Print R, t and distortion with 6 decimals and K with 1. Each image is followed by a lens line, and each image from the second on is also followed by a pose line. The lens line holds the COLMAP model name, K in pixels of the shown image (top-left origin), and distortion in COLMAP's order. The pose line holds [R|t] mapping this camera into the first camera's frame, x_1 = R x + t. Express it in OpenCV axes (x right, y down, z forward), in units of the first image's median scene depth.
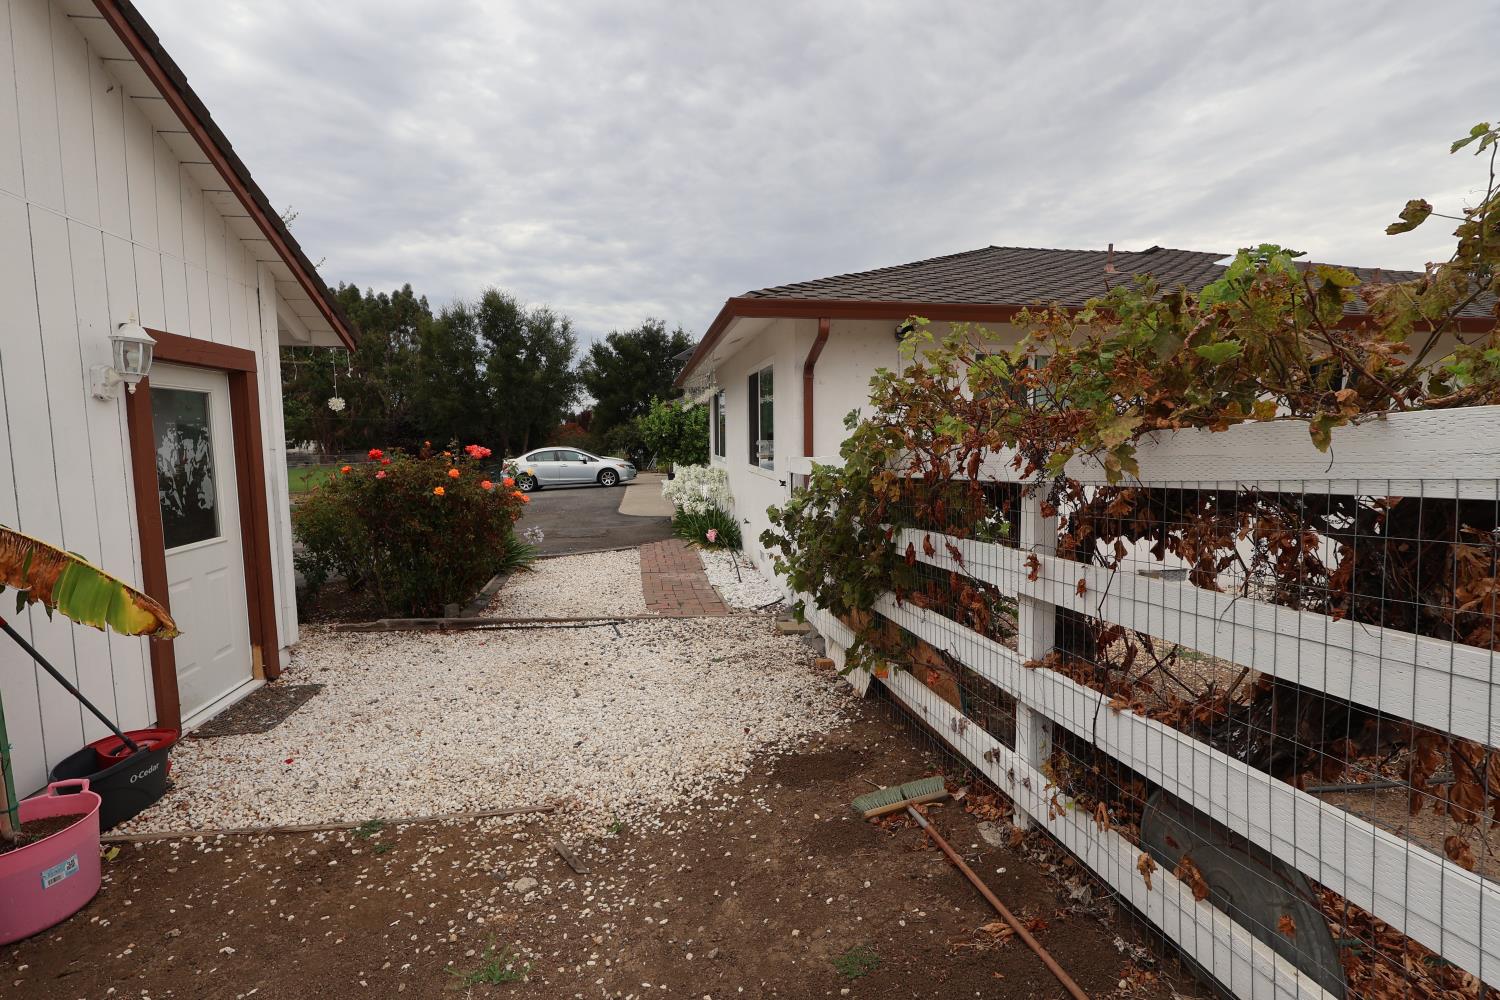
lens RADIAL K [[690.8, 0, 747.8], [0, 690.8, 504.9], [0, 0, 1]] dist [0.000460, 0.000808]
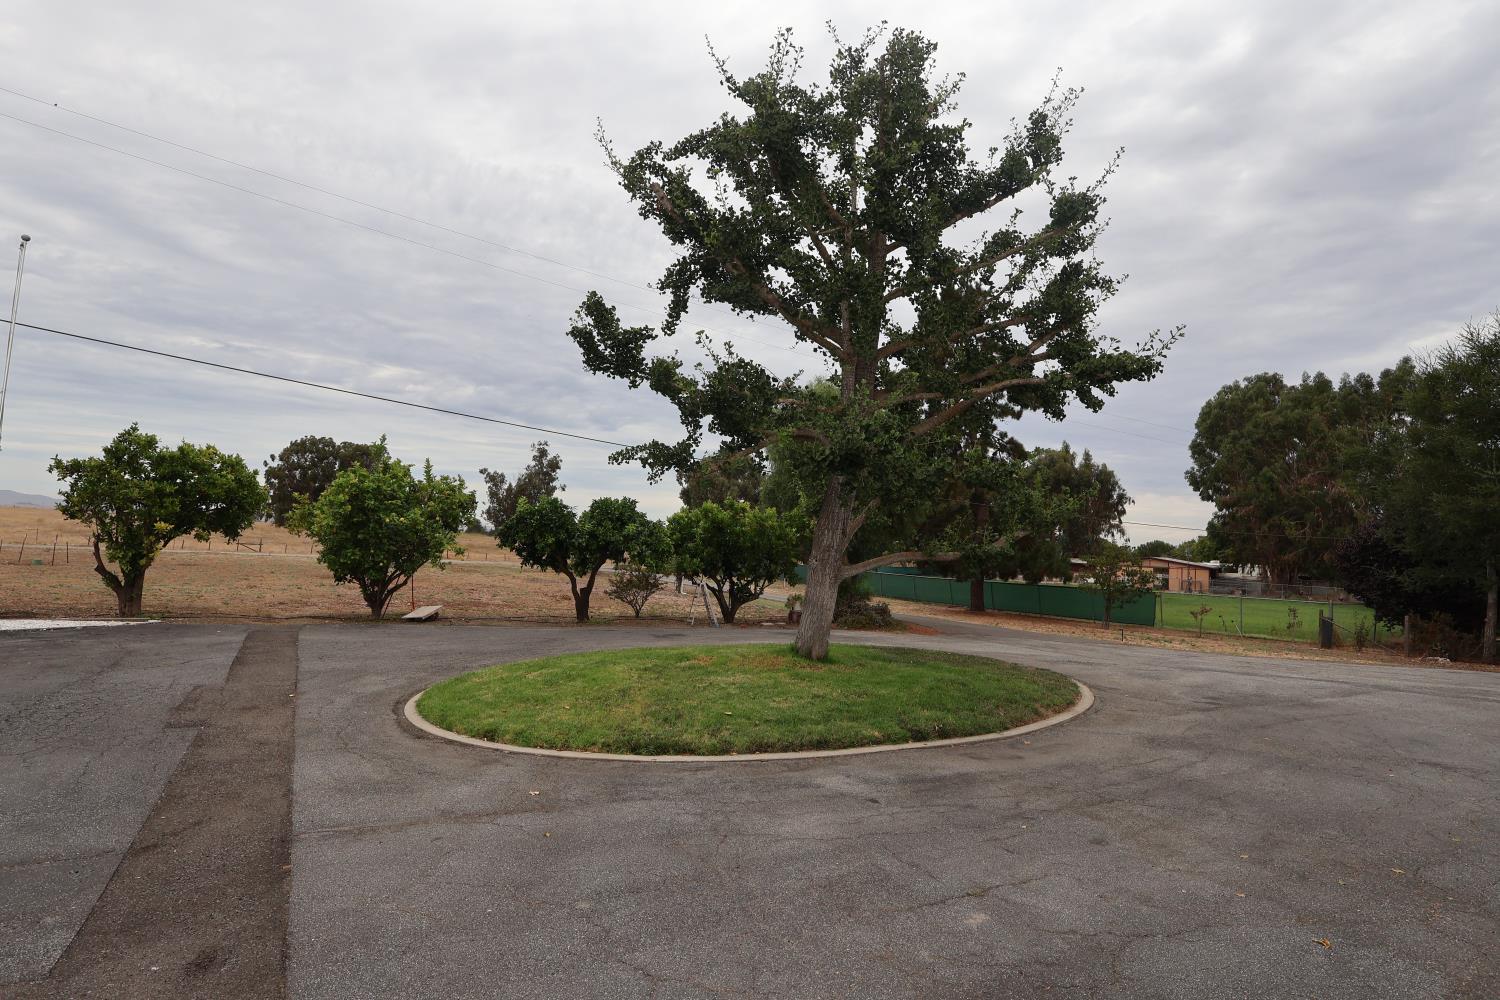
lens RADIAL K [[669.4, 0, 746.7], [0, 669.4, 501.0], [0, 0, 1]] dist [-0.001563, -0.000398]
pose [[0.330644, -0.033785, -0.943151, -0.067910], [-0.141043, 0.986367, -0.084779, -0.014132], [0.933157, 0.161057, 0.321371, 0.158634]]
